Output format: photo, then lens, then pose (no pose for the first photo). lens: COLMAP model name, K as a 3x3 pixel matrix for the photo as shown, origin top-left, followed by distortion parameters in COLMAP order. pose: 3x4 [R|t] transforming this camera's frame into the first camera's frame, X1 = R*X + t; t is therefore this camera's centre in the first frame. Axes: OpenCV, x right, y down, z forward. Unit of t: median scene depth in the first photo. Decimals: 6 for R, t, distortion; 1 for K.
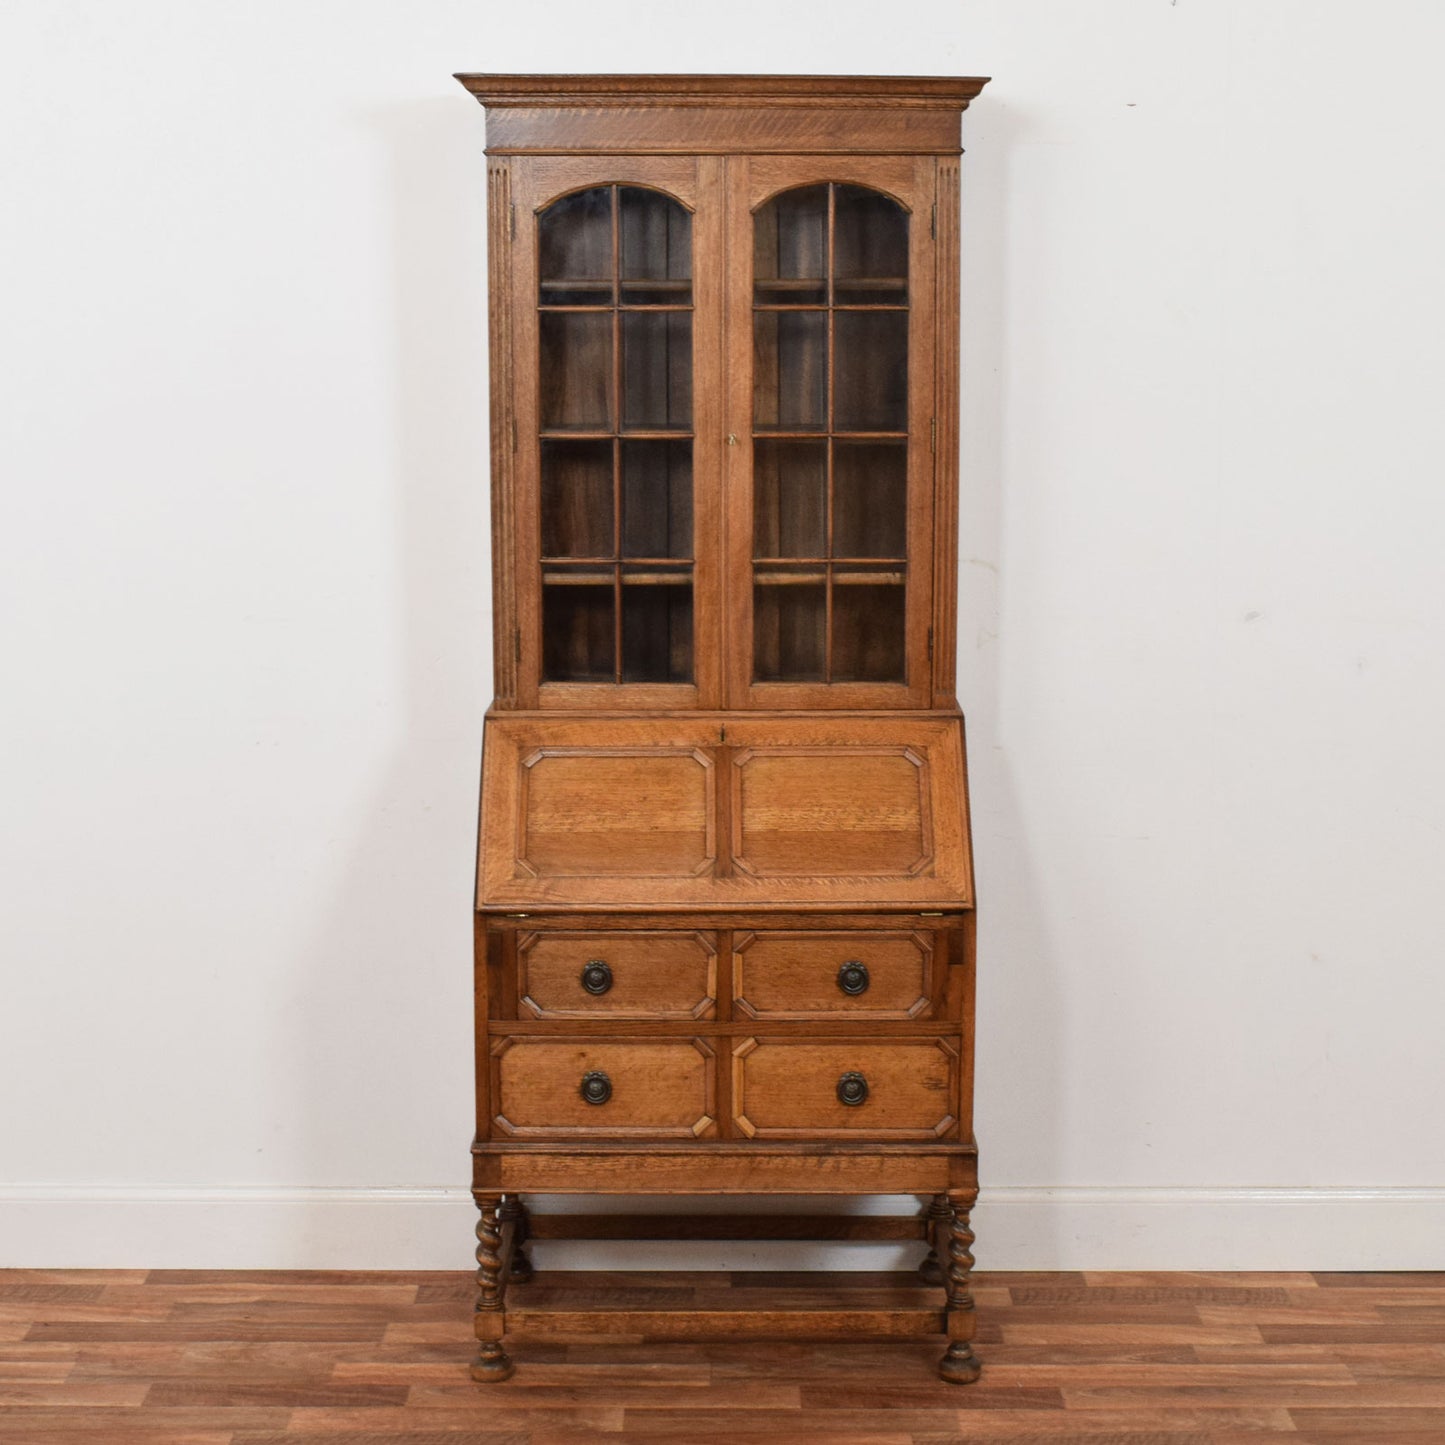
lens RADIAL K [[2542.0, 0, 733.5], [0, 2542.0, 661.8], [0, 0, 1]] dist [-0.024970, 0.000000]
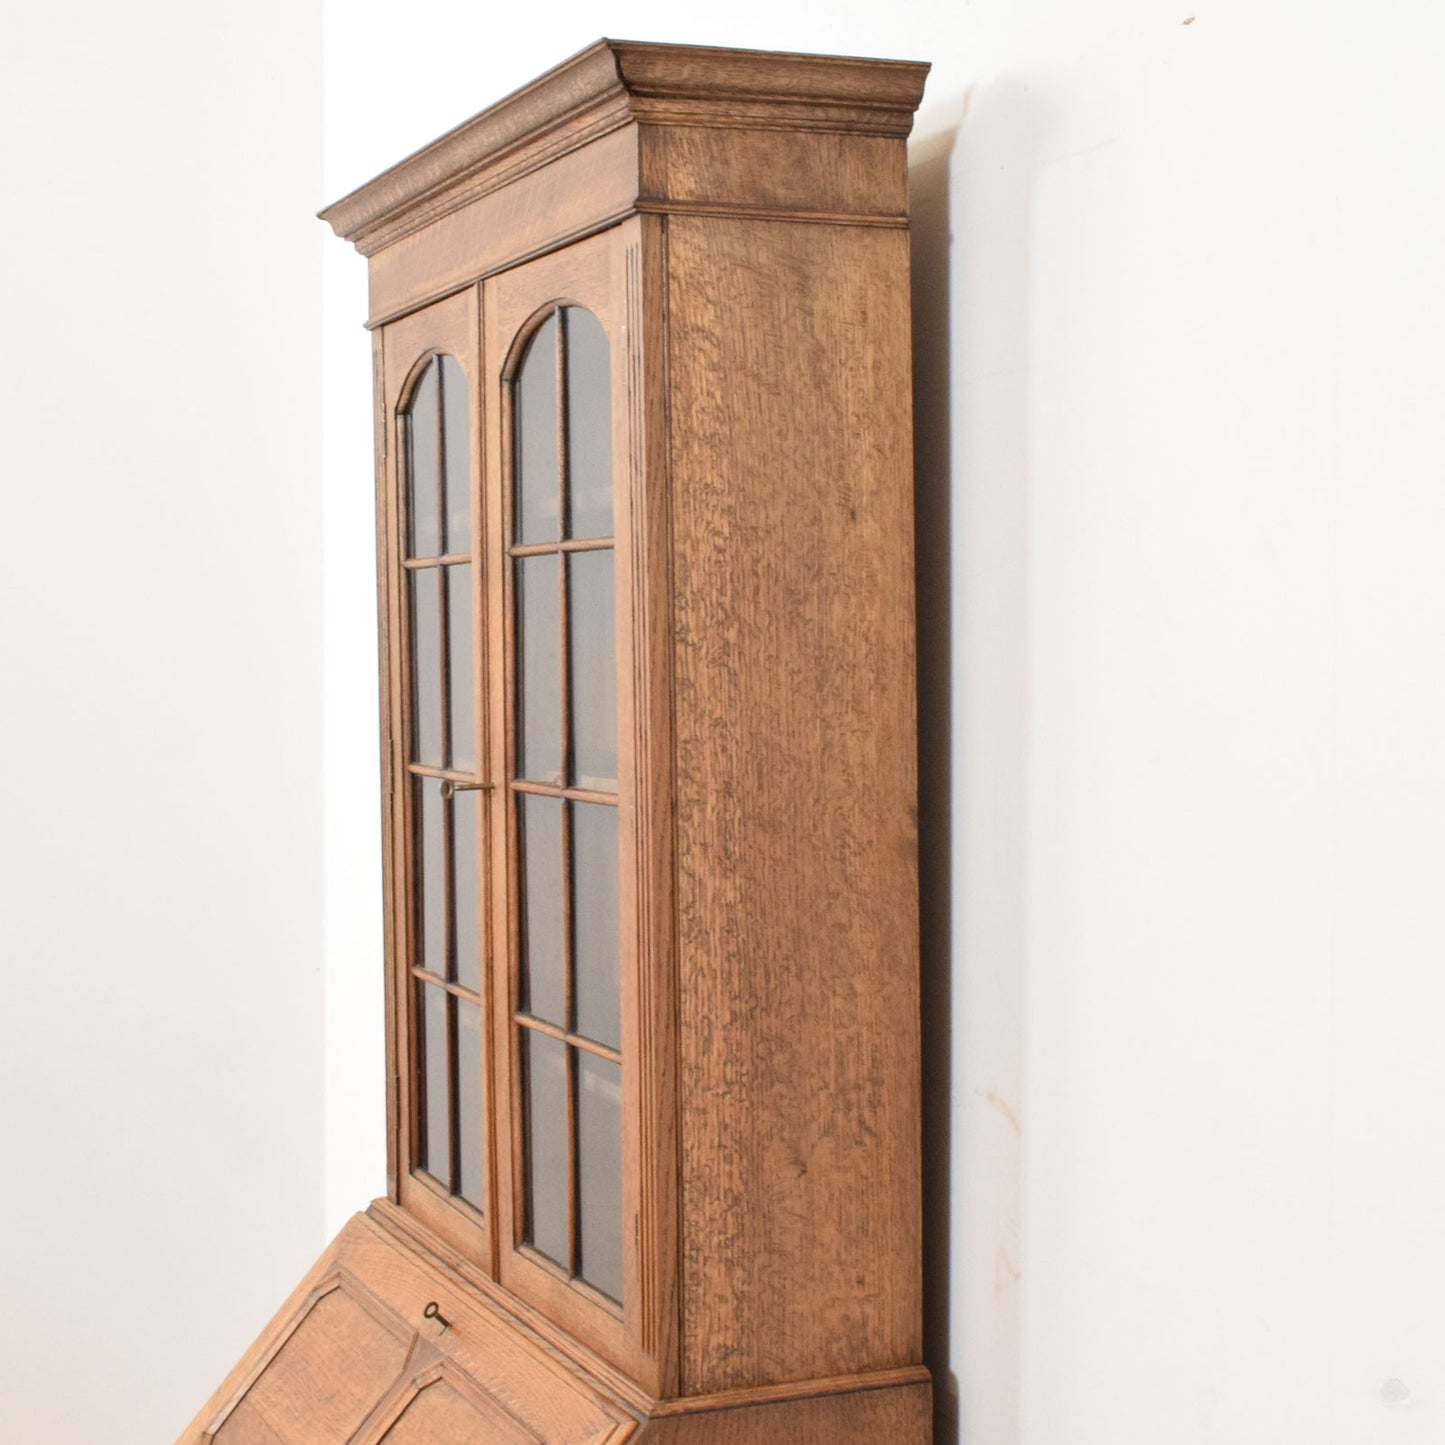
lens RADIAL K [[2542.0, 0, 676.5], [0, 2542.0, 690.9], [0, 0, 1]] dist [-0.024970, 0.000000]
pose [[0.379563, 0.018584, -0.924979, 0.530923], [-0.115898, 0.992877, -0.027611, -0.099983], [0.917878, 0.117684, 0.379013, 0.840681]]
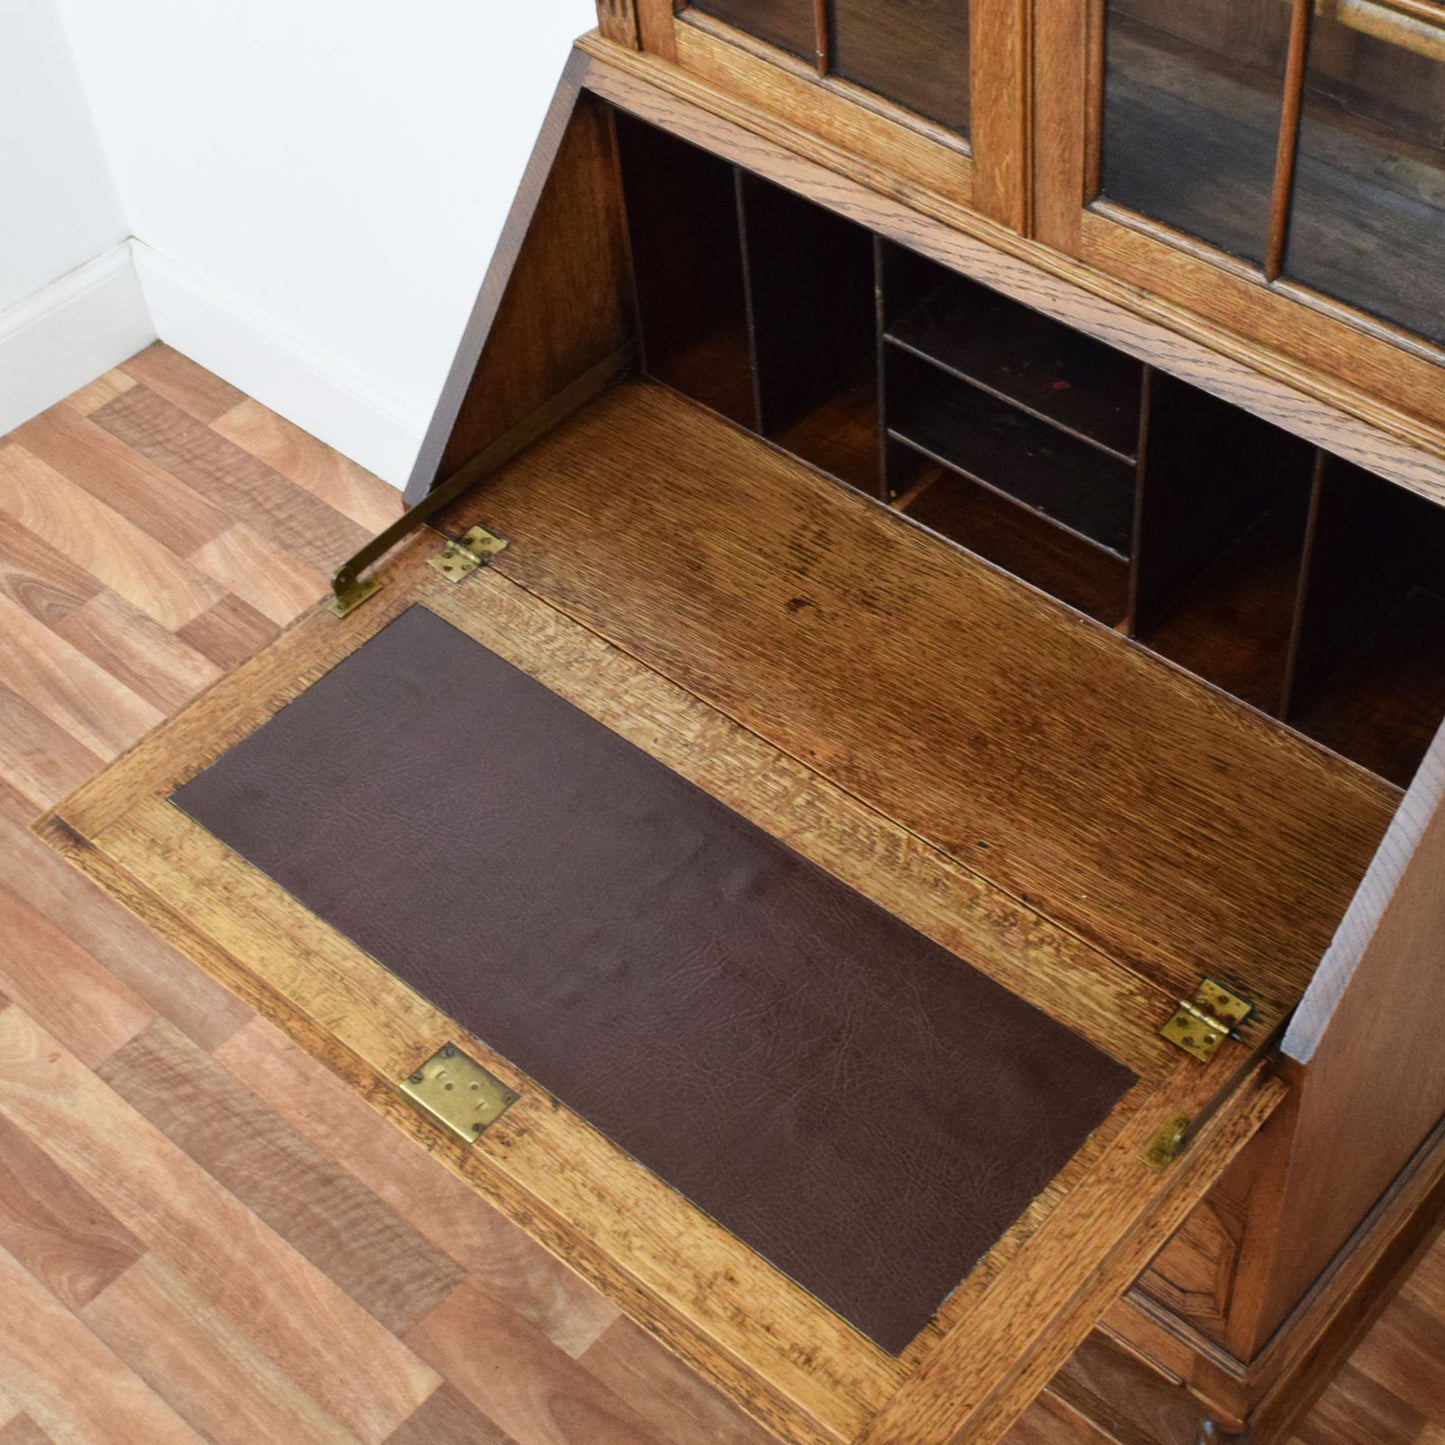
lens RADIAL K [[2309.4, 0, 904.0], [0, 2309.4, 665.9], [0, 0, 1]] dist [-0.012429, 0.000000]
pose [[0.768112, 0.456836, -0.448671, 0.172812], [-0.056837, 0.746580, 0.662863, -0.166614], [0.637788, -0.483652, 0.599422, 0.774840]]
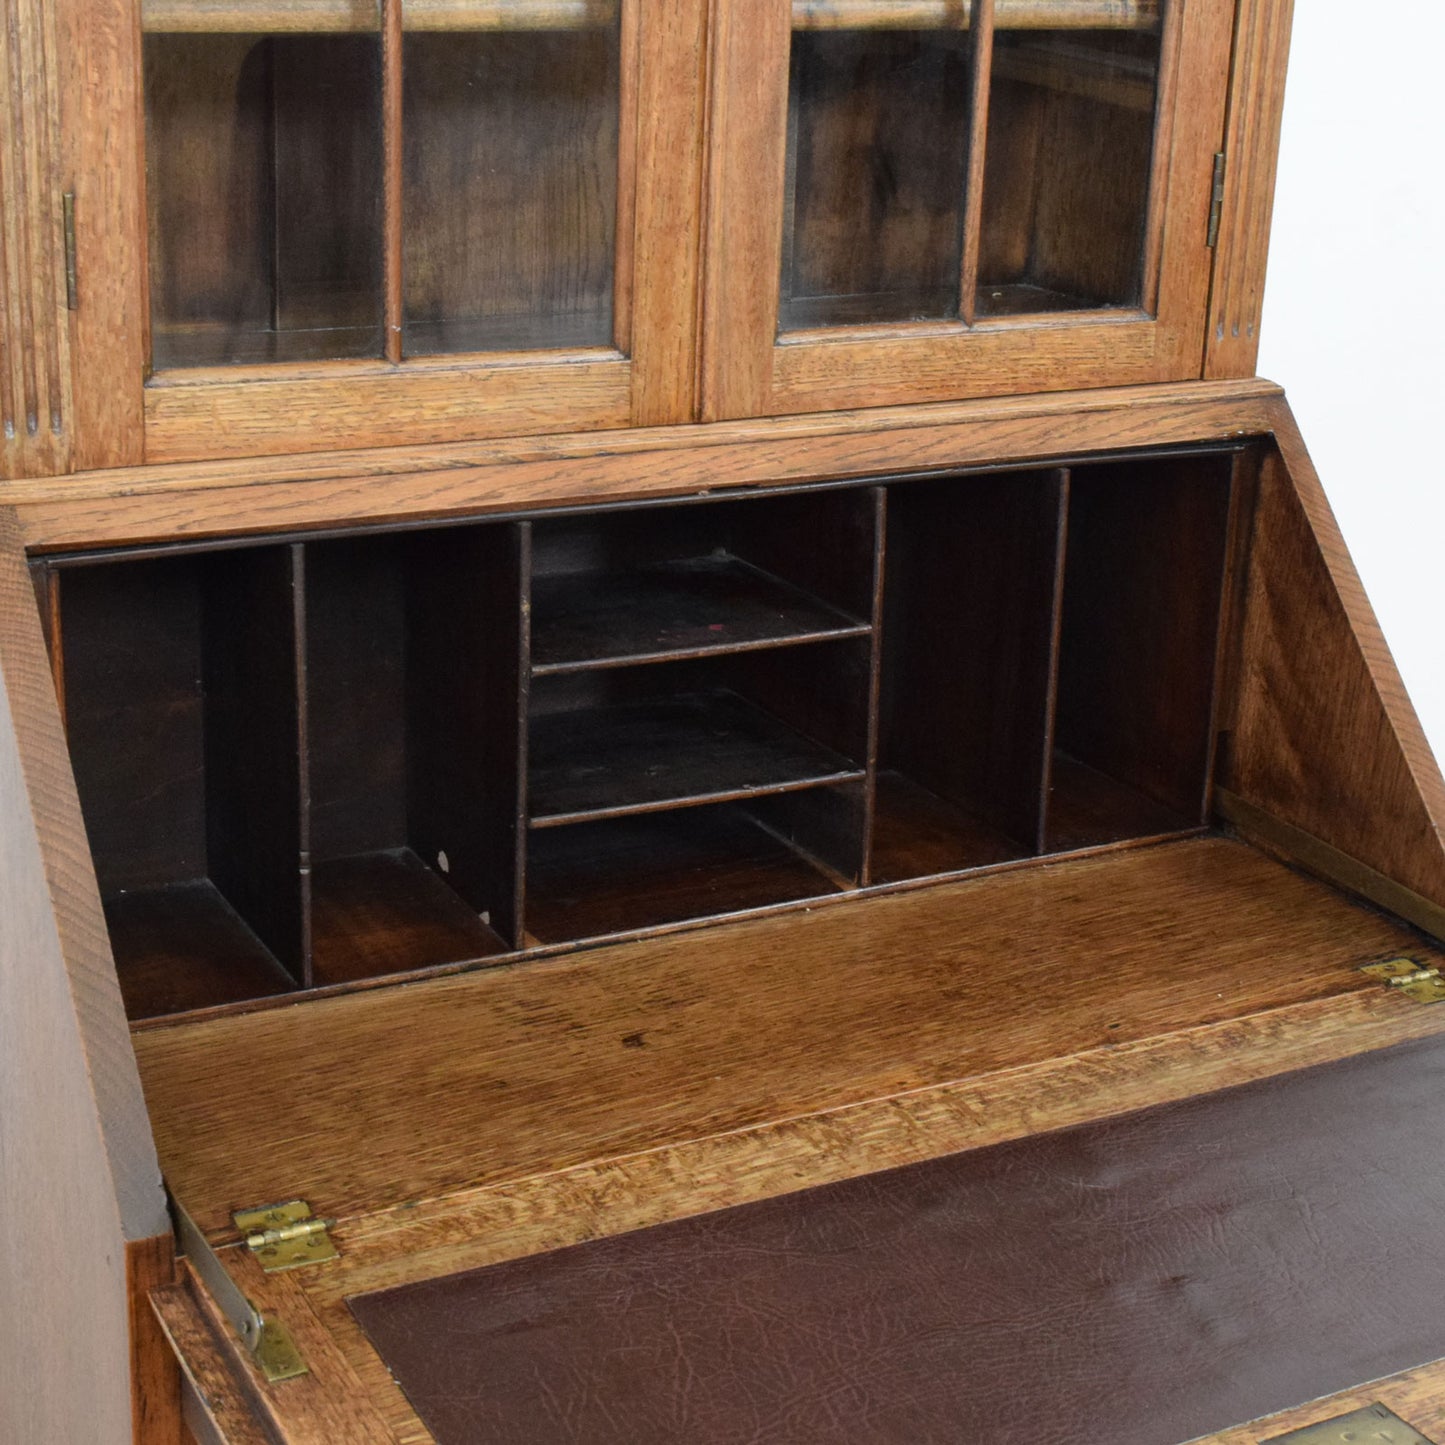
lens RADIAL K [[2542.0, 0, 676.7], [0, 2542.0, 634.3], [0, 0, 1]] dist [-0.024970, 0.000000]
pose [[0.890214, -0.108622, 0.442402, -0.160265], [0.030468, 0.983178, 0.180089, -0.013696], [-0.454522, -0.146839, 0.878549, 0.732921]]
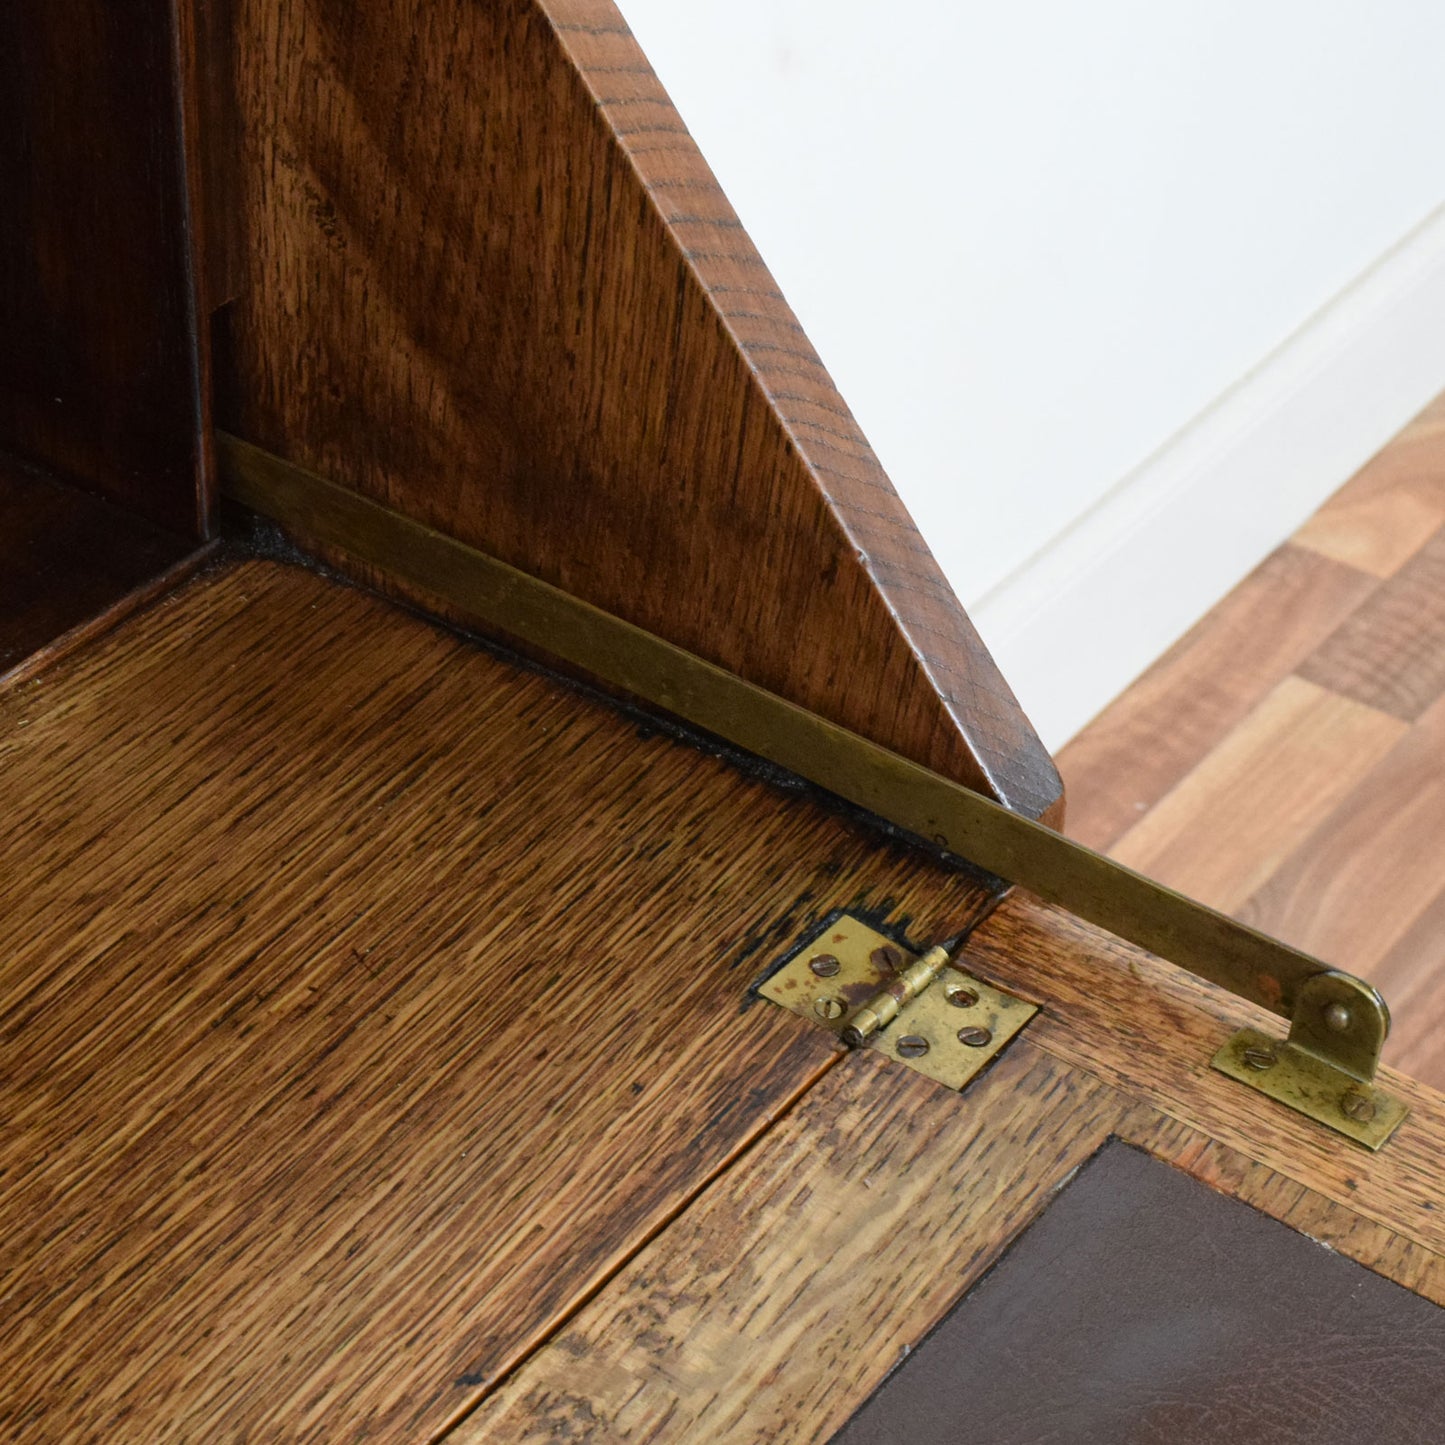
lens RADIAL K [[3420.1, 0, 722.3], [0, 3420.1, 722.3], [0, 0, 1]] dist [-0.020271, 0.000000]
pose [[0.577149, -0.460261, 0.674581, -0.043123], [0.055637, 0.846287, 0.529813, -0.010285], [-0.814742, -0.268249, 0.514041, 0.902959]]
